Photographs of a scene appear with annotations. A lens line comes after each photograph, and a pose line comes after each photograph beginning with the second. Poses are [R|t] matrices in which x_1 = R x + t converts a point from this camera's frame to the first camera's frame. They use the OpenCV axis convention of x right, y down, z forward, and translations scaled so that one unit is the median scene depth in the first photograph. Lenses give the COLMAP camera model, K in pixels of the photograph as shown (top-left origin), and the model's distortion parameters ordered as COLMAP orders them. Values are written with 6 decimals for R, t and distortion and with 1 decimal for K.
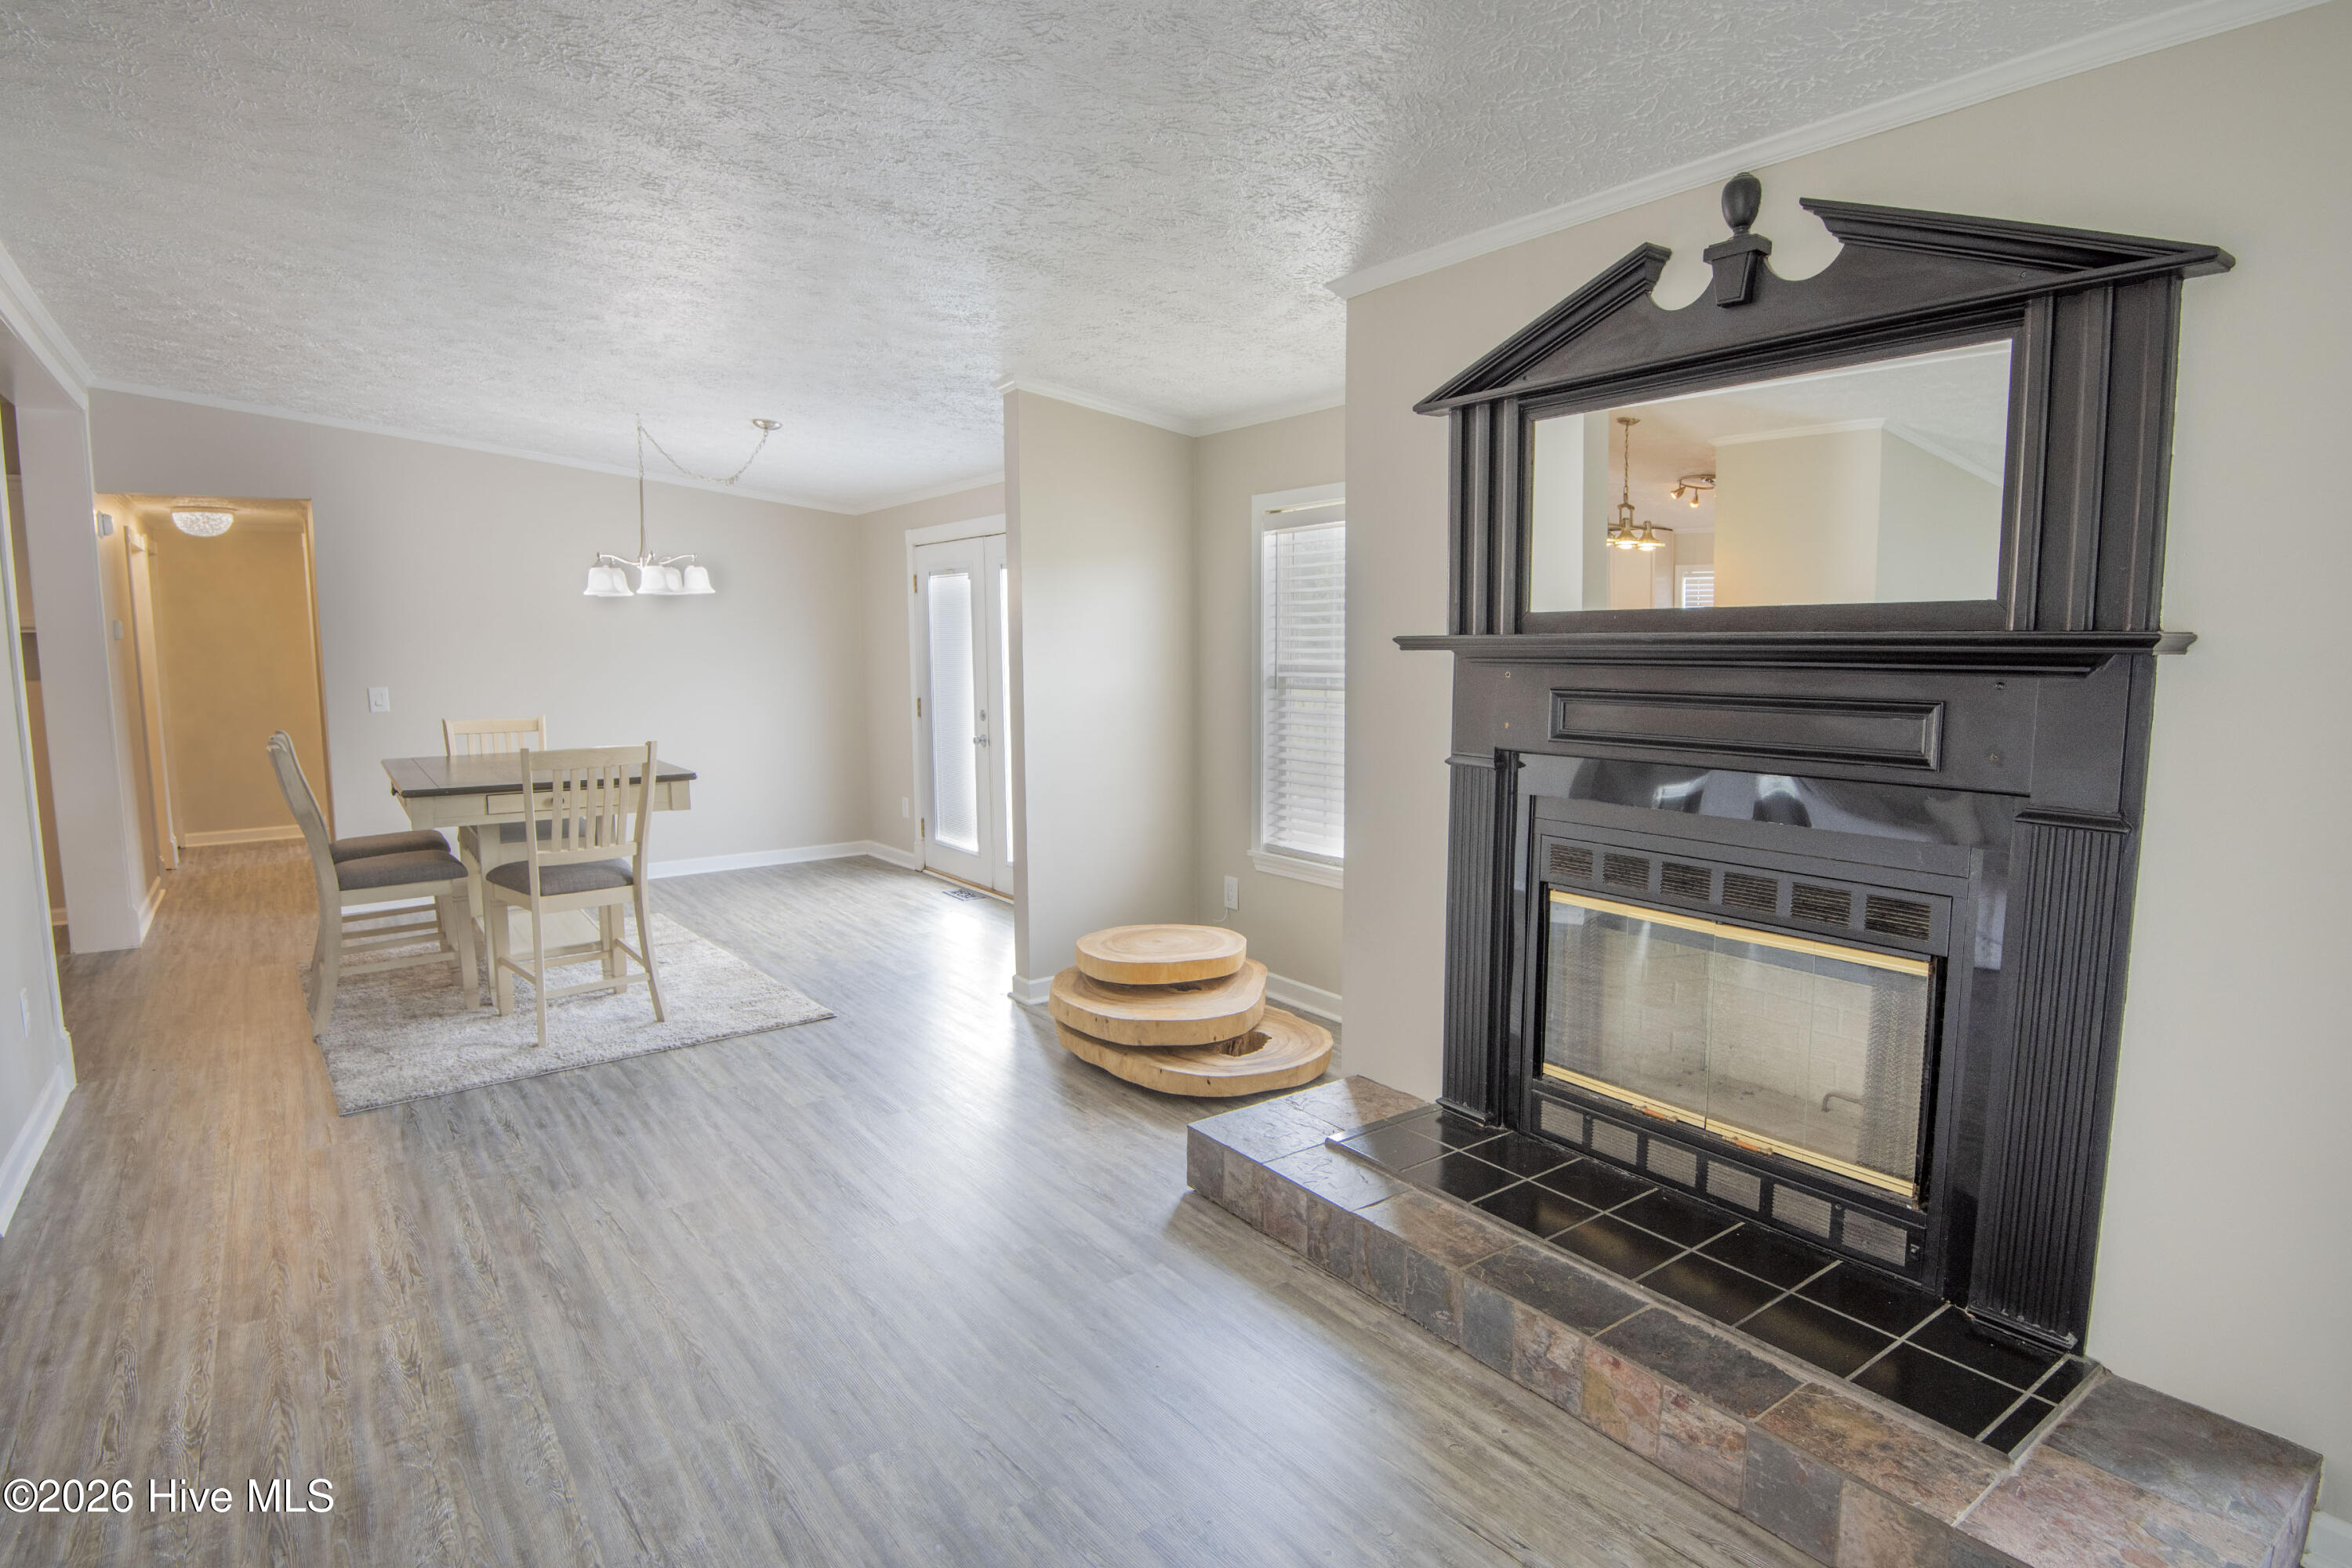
lens RADIAL K [[1239.5, 0, 1183.8], [0, 1239.5, 773.3], [0, 0, 1]] dist [-0.002393, -0.035669]
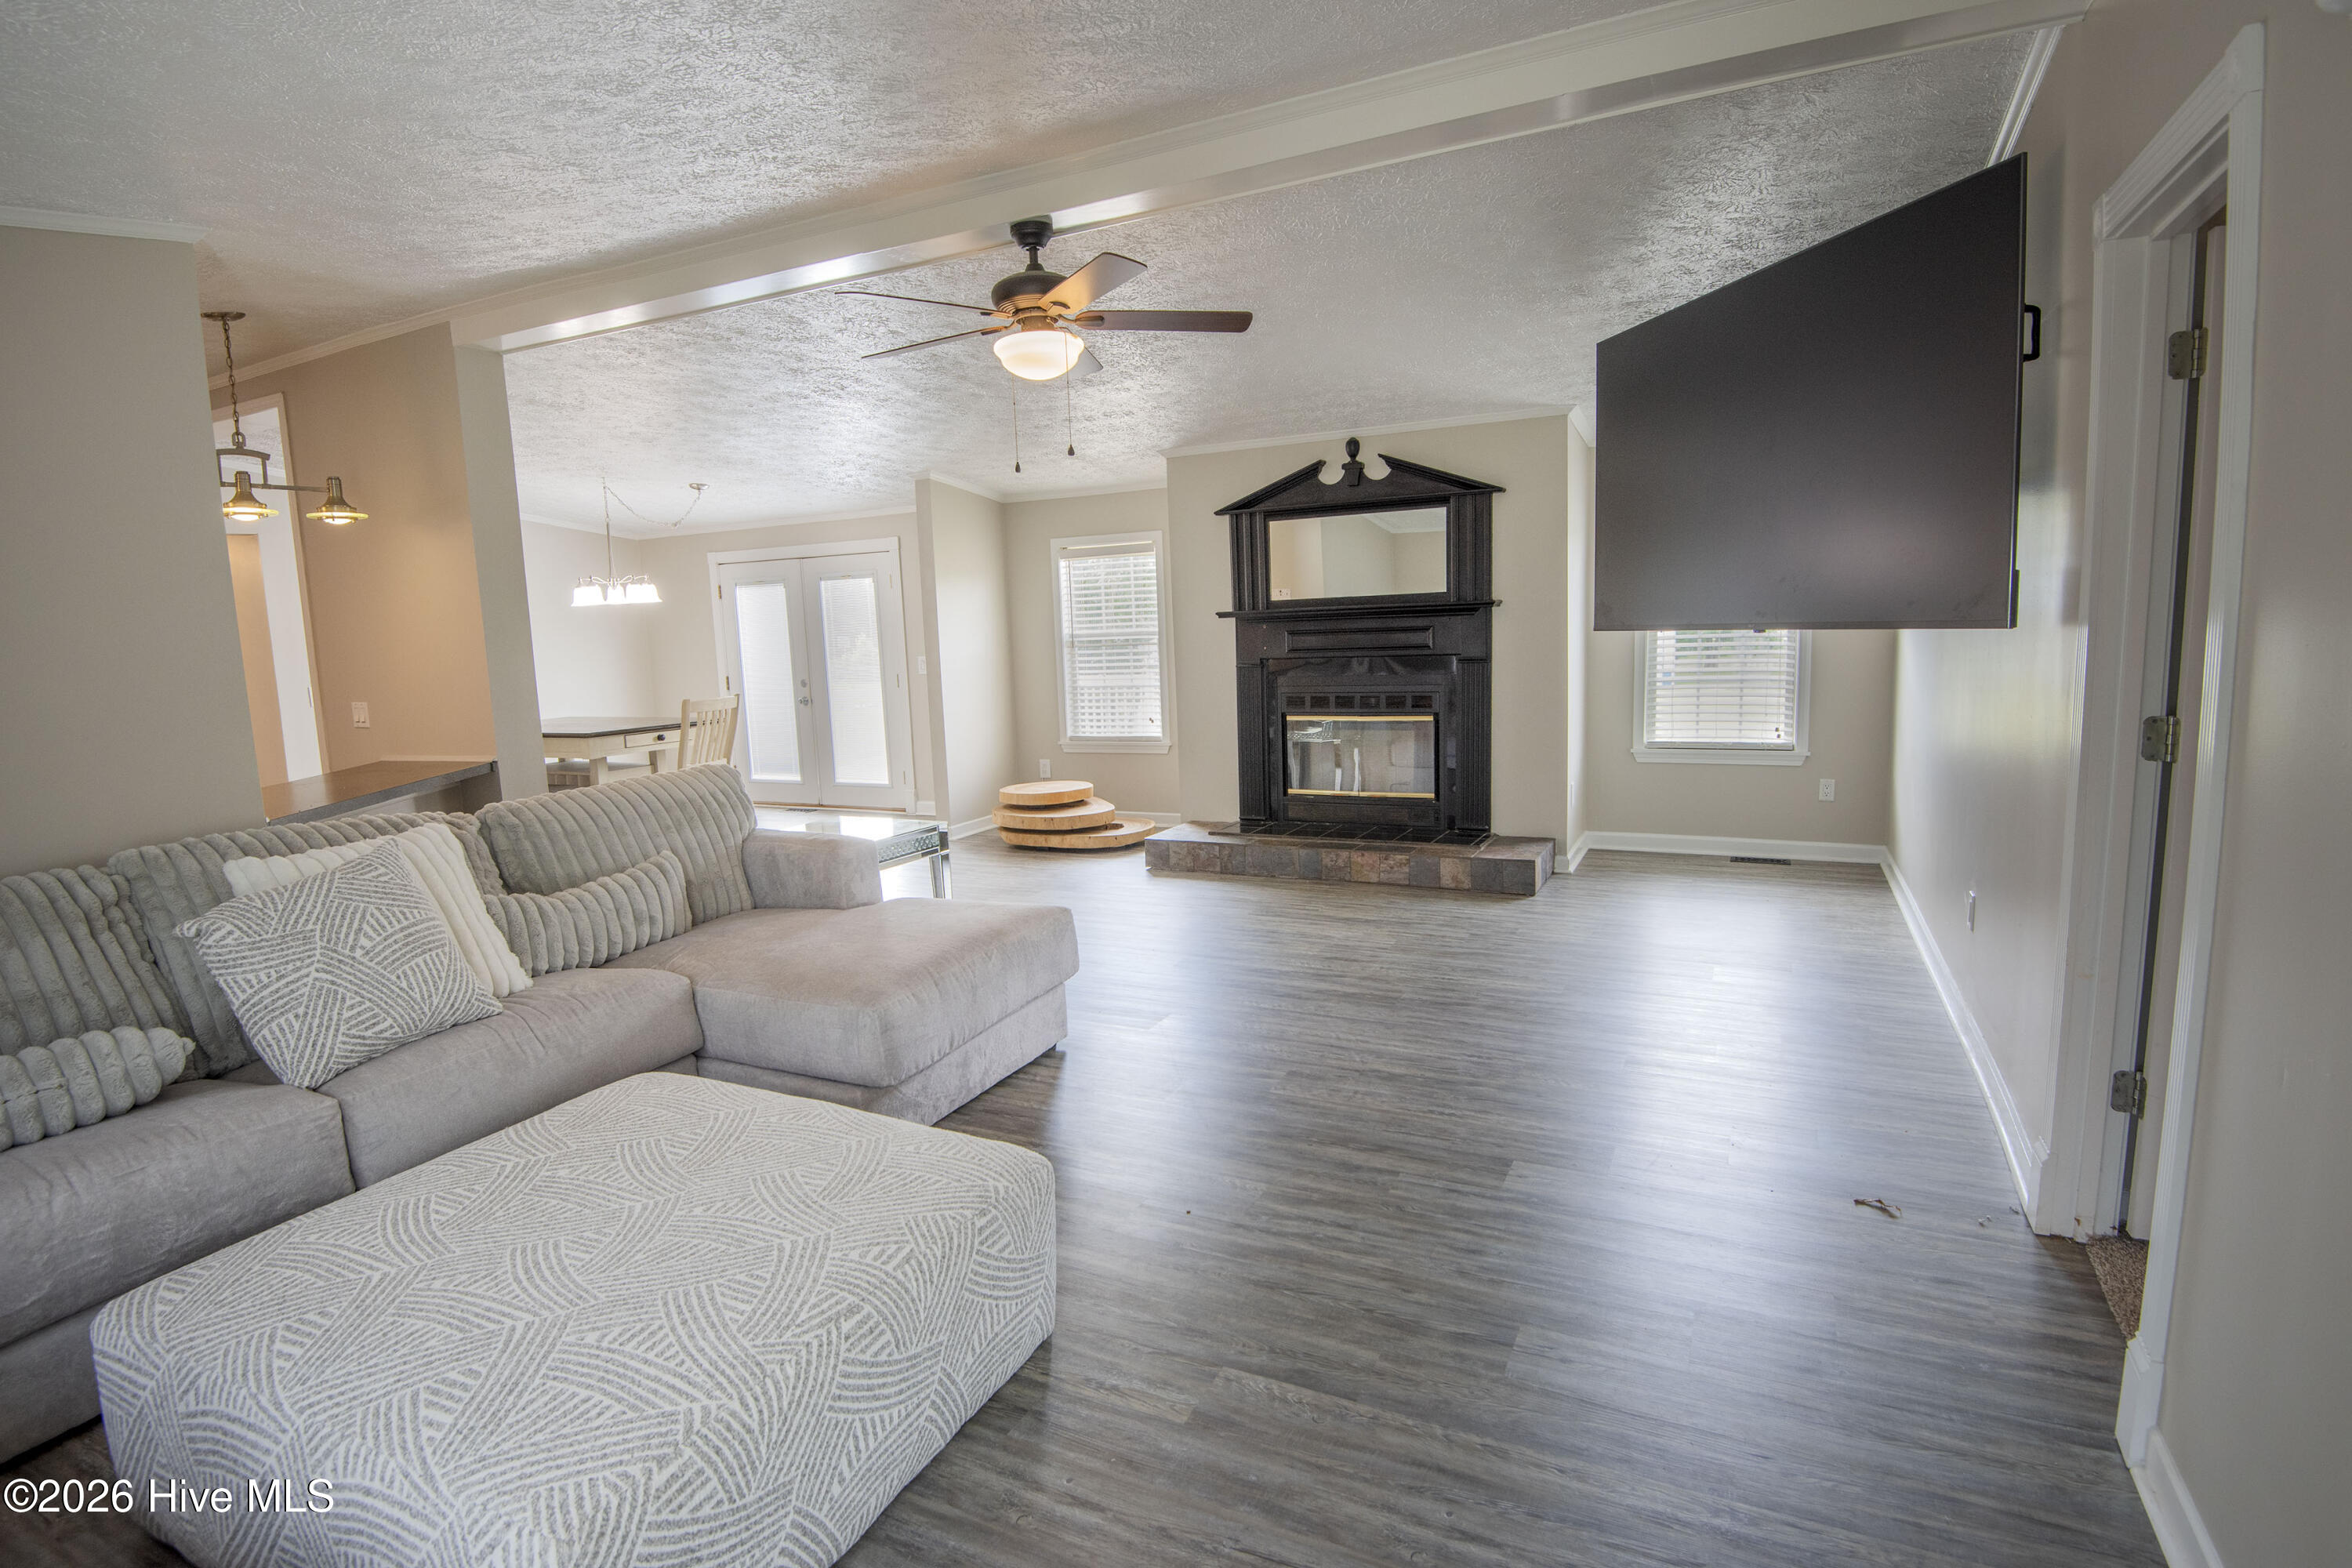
lens RADIAL K [[1190.1, 0, 1181.6], [0, 1190.1, 778.5], [0, 0, 1]] dist [-0.001746, -0.000497]
pose [[0.883589, -0.094138, 0.458702, -1.048725], [0.086697, 0.995536, 0.037308, 0.122867], [-0.460167, 0.006804, 0.887807, -1.053500]]
